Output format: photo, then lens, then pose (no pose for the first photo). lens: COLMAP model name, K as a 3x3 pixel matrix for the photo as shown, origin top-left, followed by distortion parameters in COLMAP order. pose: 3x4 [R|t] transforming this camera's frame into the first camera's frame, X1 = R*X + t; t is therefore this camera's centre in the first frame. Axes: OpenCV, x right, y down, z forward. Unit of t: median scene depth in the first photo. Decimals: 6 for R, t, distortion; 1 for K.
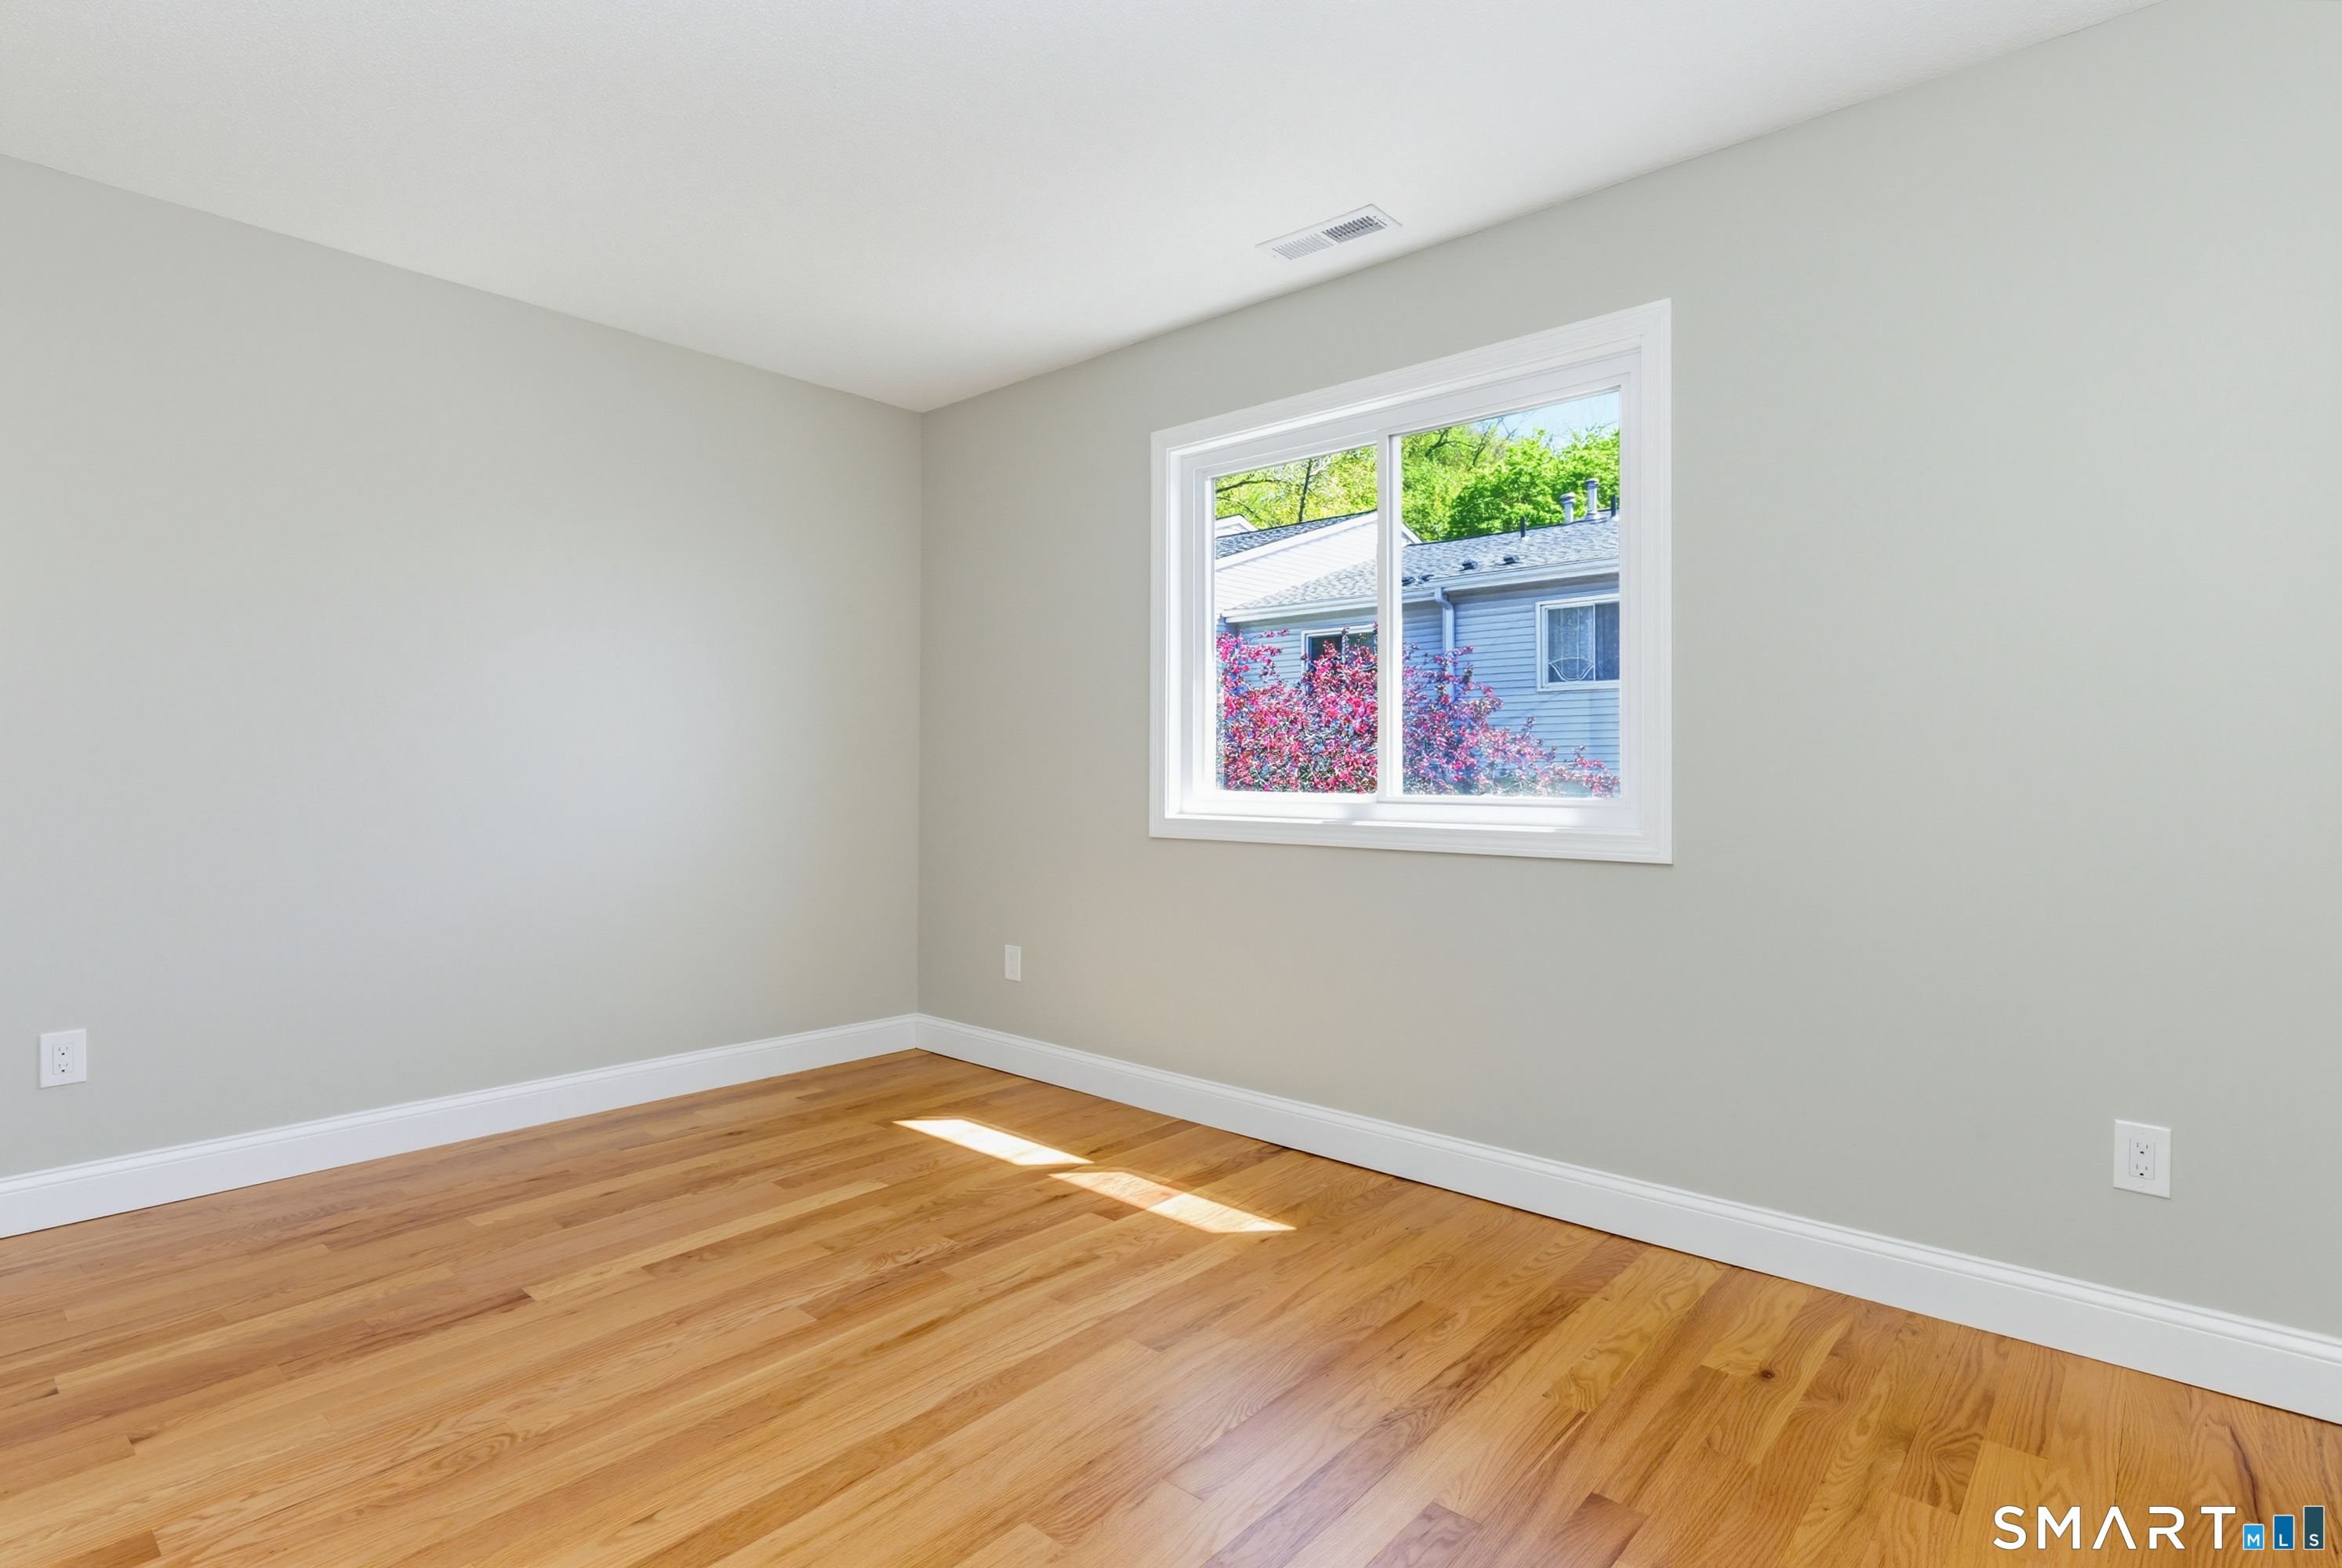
lens RADIAL K [[1171.7, 0, 1175.2], [0, 1171.7, 770.9], [0, 0, 1]] dist [0.000390, 0.000651]
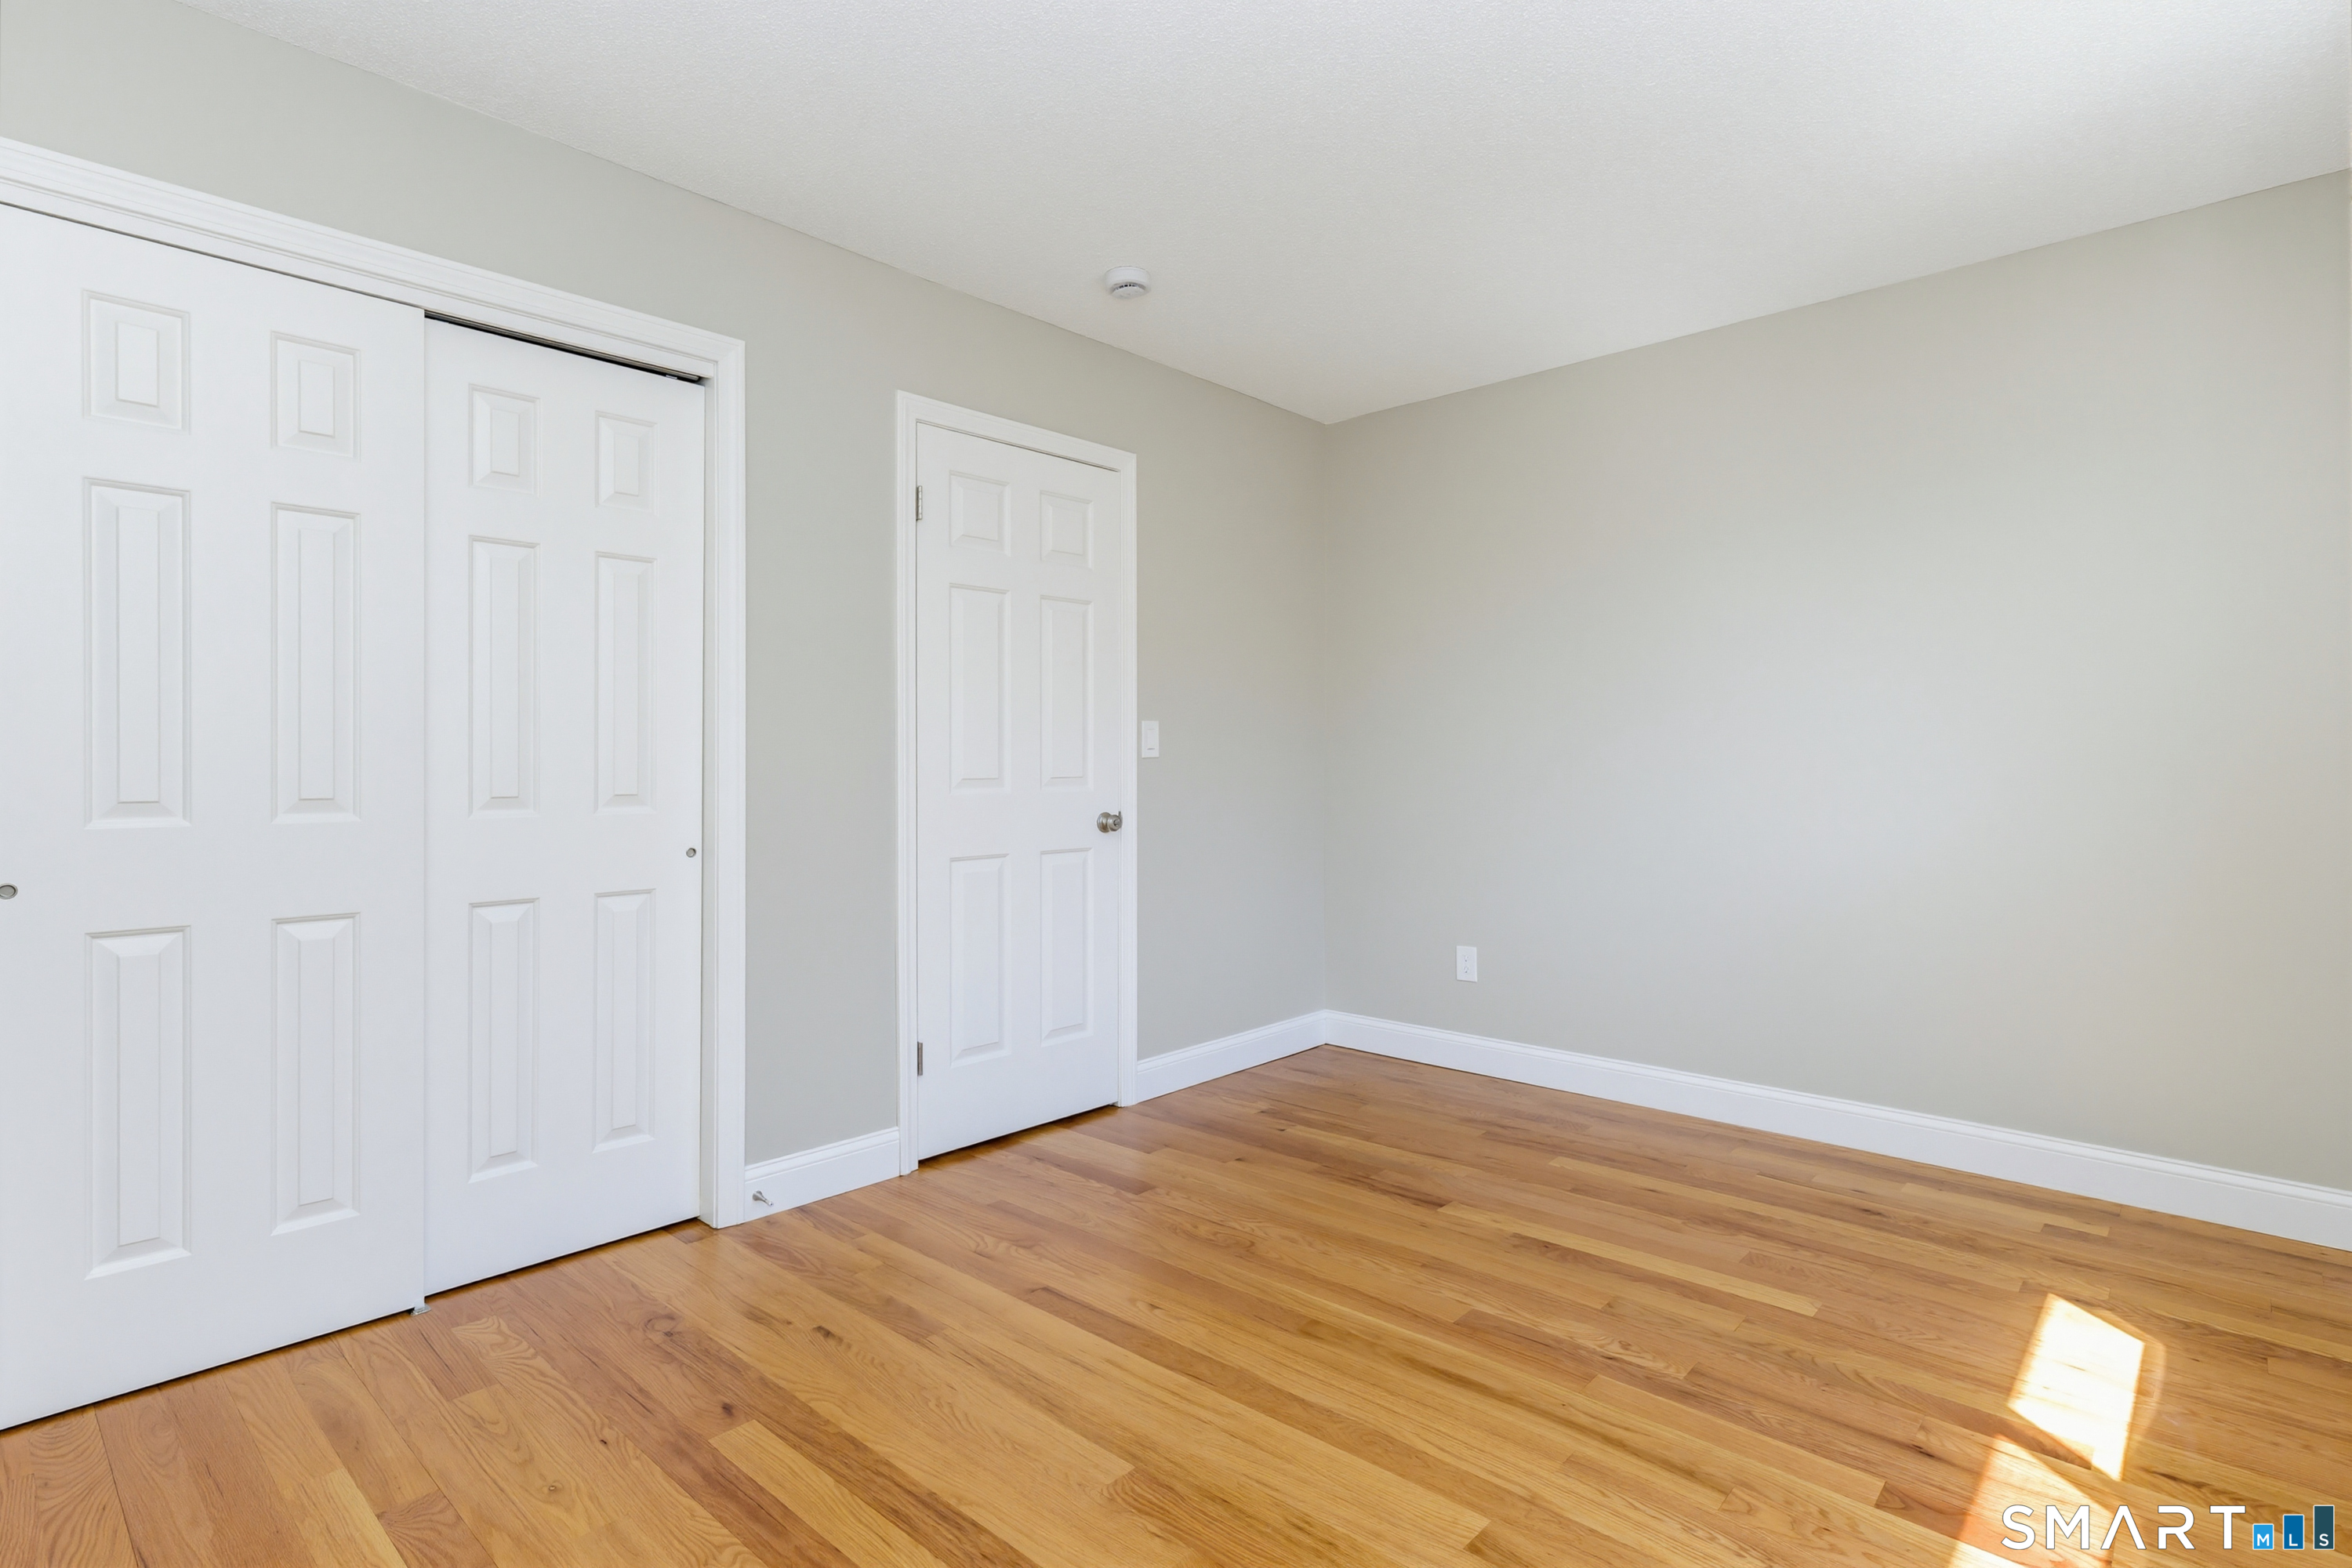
lens RADIAL K [[1152.6, 0, 1185.4], [0, 1152.6, 773.4], [0, 0, 1]] dist [0.001020, 0.001304]
pose [[-0.026026, 0.000056, -0.999661, 0.585947], [0.000154, 1.000000, 0.000052, -0.009890], [0.999661, -0.000152, -0.026026, 0.655099]]
